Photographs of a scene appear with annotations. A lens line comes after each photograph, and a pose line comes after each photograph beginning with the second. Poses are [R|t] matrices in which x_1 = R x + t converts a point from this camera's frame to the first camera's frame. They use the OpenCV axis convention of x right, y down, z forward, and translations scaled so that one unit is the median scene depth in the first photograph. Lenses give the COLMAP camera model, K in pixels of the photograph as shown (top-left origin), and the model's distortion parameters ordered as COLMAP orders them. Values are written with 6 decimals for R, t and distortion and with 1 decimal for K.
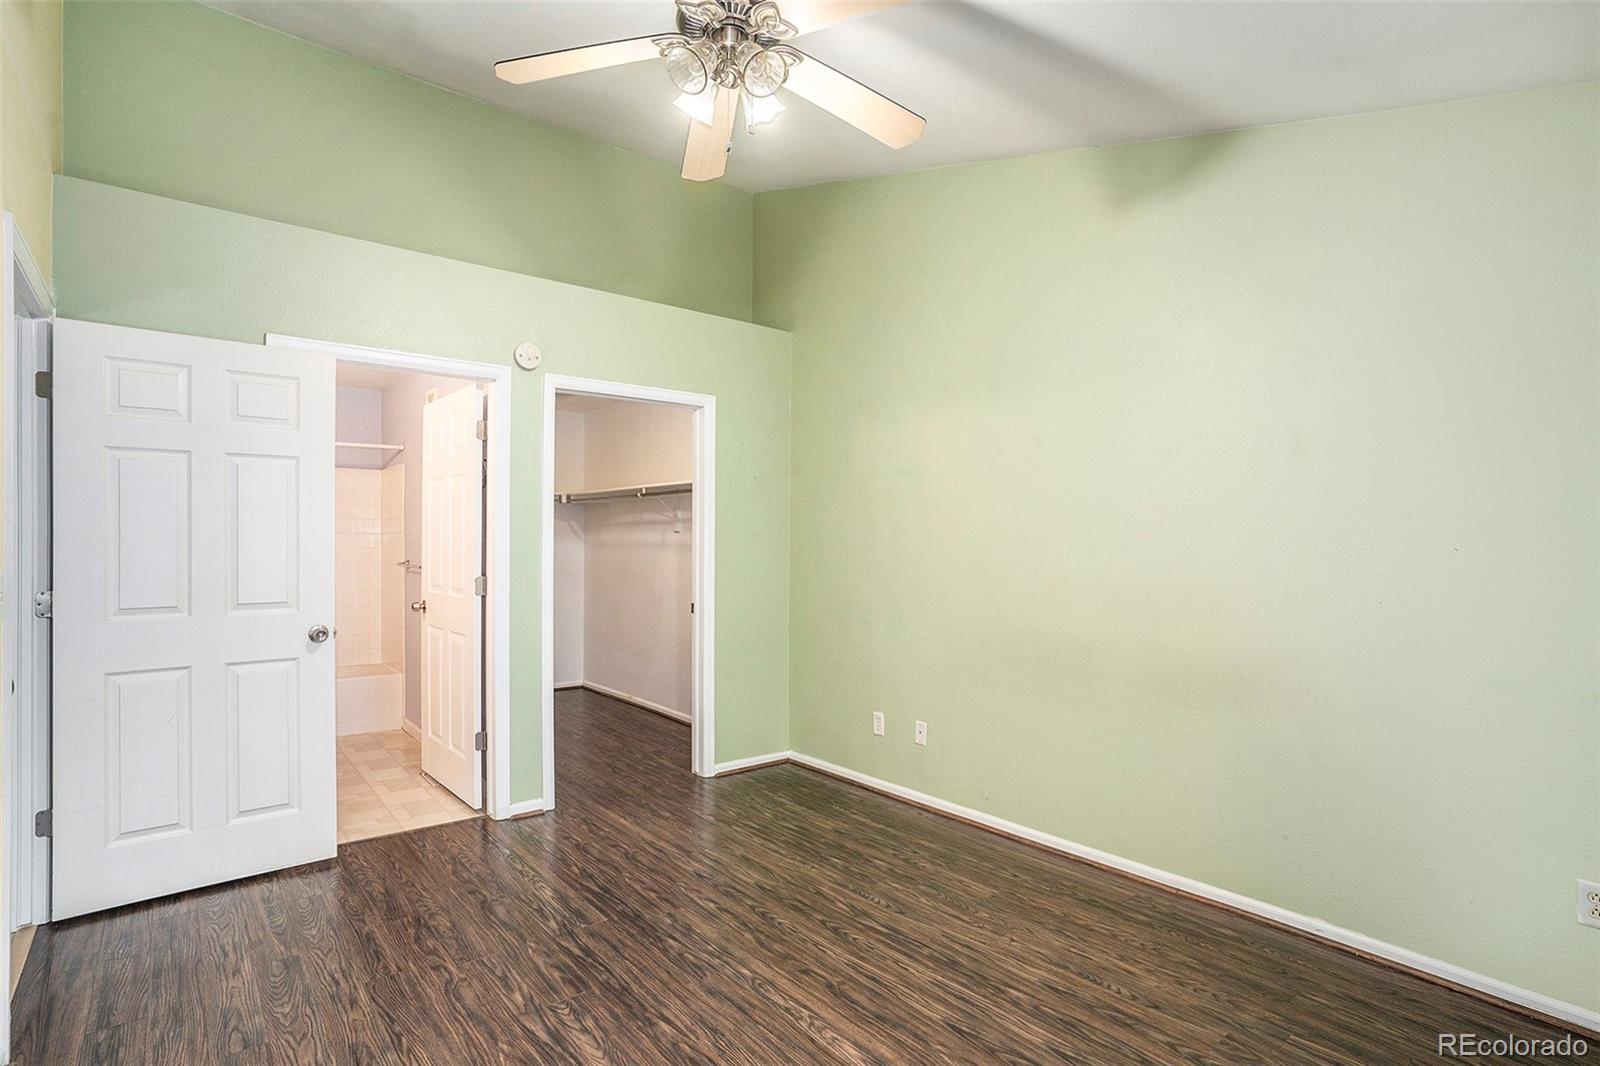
lens RADIAL K [[809.7, 0, 800.0], [0, 809.7, 533.0], [0, 0, 1]] dist [-0.083862, 0.046506]
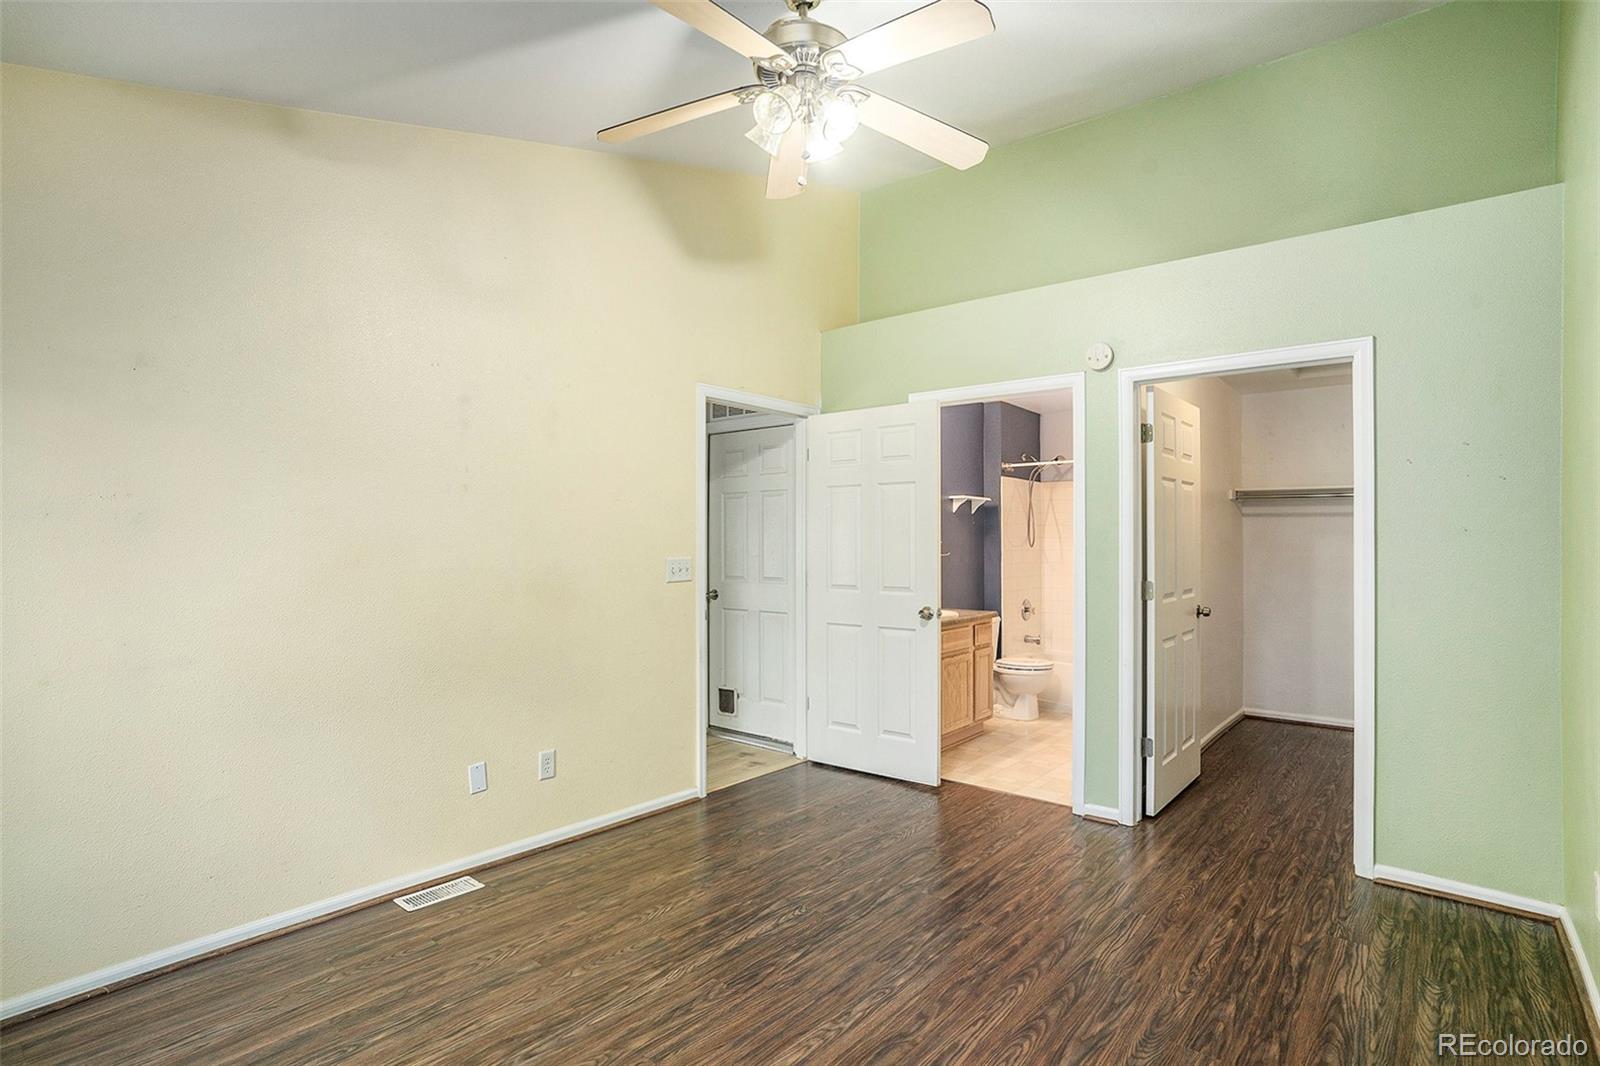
lens RADIAL K [[793.7, 0, 797.6], [0, 793.7, 537.8], [0, 0, 1]] dist [-0.071263, 0.036408]
pose [[0.189077, -0.004289, -0.981953, 0.675236], [0.001298, 0.999991, -0.004118, 0.004194], [0.981961, -0.000496, 0.189081, 0.542283]]
